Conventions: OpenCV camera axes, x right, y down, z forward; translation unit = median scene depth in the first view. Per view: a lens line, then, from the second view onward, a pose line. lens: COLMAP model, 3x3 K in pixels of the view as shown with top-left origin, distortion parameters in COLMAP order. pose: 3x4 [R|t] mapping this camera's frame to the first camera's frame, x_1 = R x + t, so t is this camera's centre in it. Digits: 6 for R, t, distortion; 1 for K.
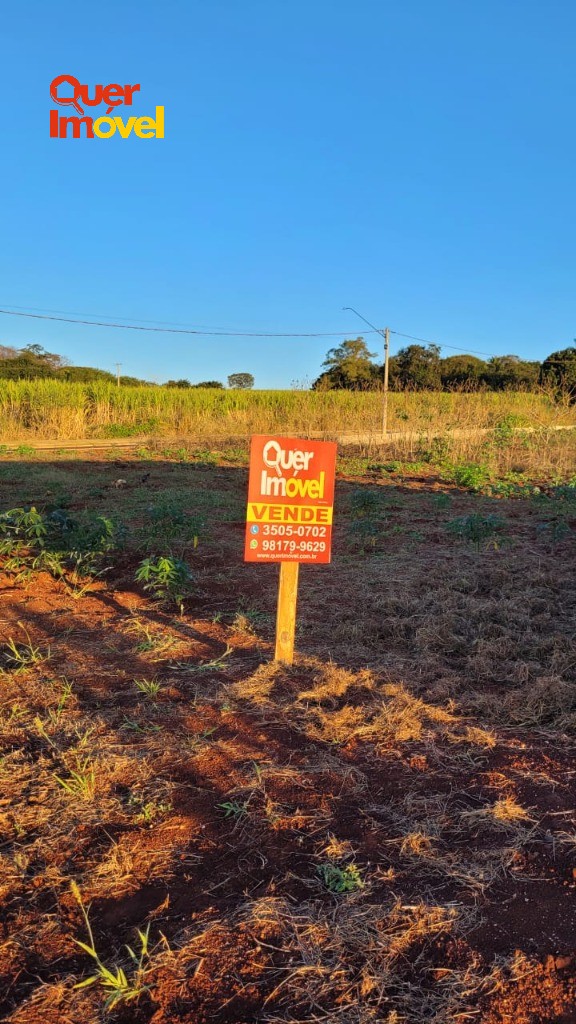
lens RADIAL K [[768.6, 0, 294.8], [0, 768.6, 523.6], [0, 0, 1]] dist [0.064746, -0.070075]
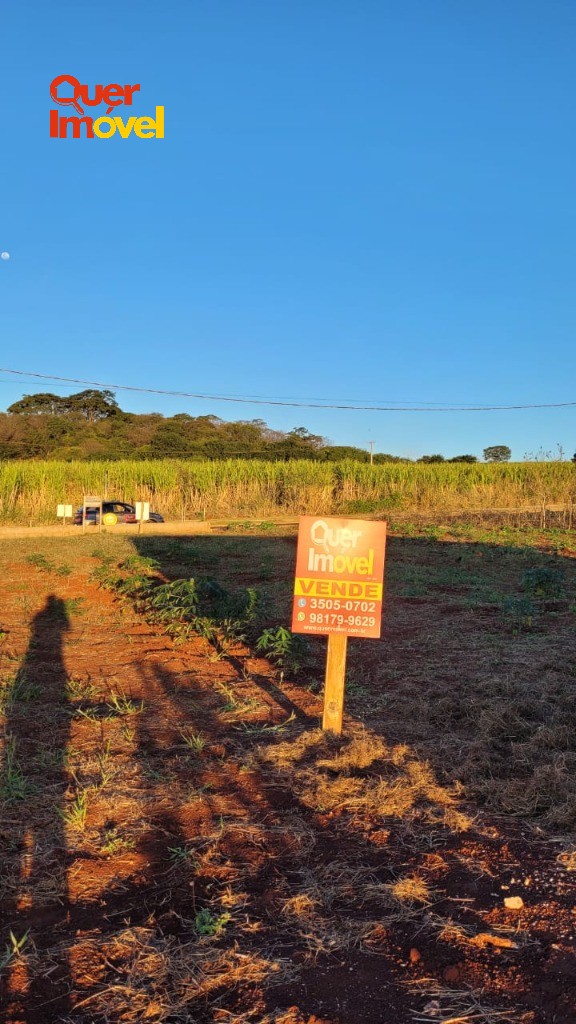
lens RADIAL K [[768.6, 0, 294.8], [0, 768.6, 523.6], [0, 0, 1]] dist [0.064746, -0.070075]
pose [[0.944546, -0.003366, -0.328361, 0.283446], [-0.027979, 0.995486, -0.090687, -0.004482], [0.327184, 0.094845, 0.940189, -0.025399]]
